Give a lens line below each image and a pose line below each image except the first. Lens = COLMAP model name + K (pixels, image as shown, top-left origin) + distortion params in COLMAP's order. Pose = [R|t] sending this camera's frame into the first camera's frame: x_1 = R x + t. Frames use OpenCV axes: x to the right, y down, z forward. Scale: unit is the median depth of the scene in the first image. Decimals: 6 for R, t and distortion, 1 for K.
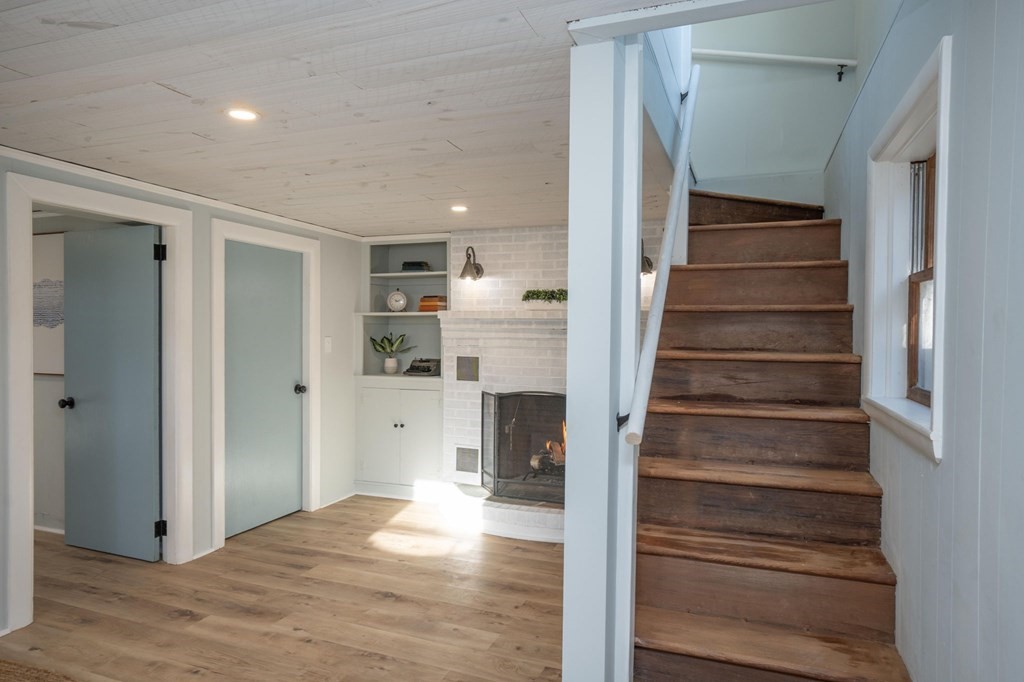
lens RADIAL K [[563.7, 0, 512.0], [0, 563.7, 341.0], [0, 0, 1]] dist [-0.028019, 0.020800]
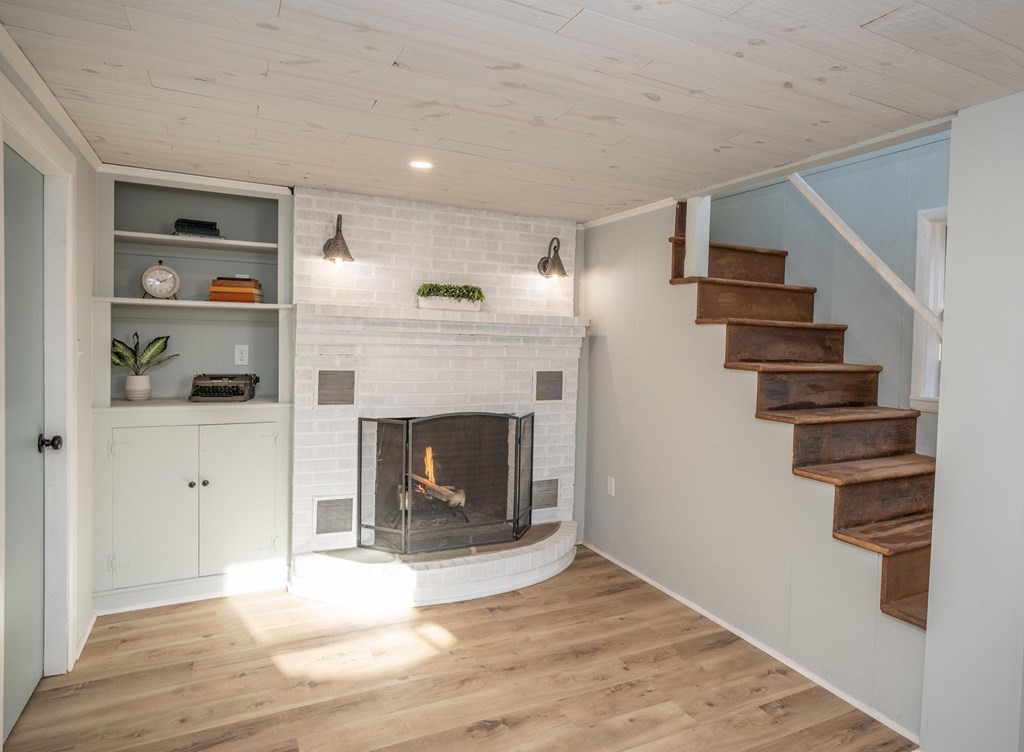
lens RADIAL K [[607.0, 0, 543.2], [0, 607.0, 358.0], [0, 0, 1]] dist [-0.042100, 0.030325]
pose [[0.691290, -0.011281, 0.722489, -0.447666], [-0.009338, 0.999655, 0.024543, -0.008969], [-0.722517, -0.023713, 0.690947, 0.291707]]
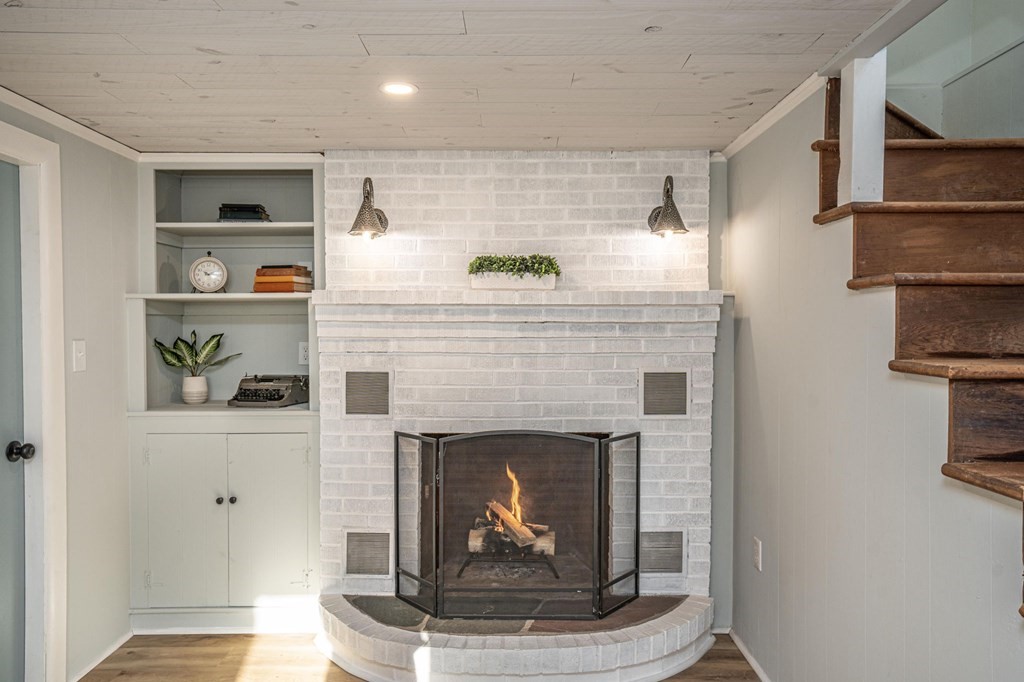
lens RADIAL K [[672.2, 0, 501.8], [0, 672.2, 341.5], [0, 0, 1]] dist [-0.025428, 0.043609]
pose [[0.943154, -0.015079, 0.332013, -0.174962], [0.013486, 0.999884, 0.007101, -0.005619], [-0.332081, -0.002220, 0.943248, 0.319844]]
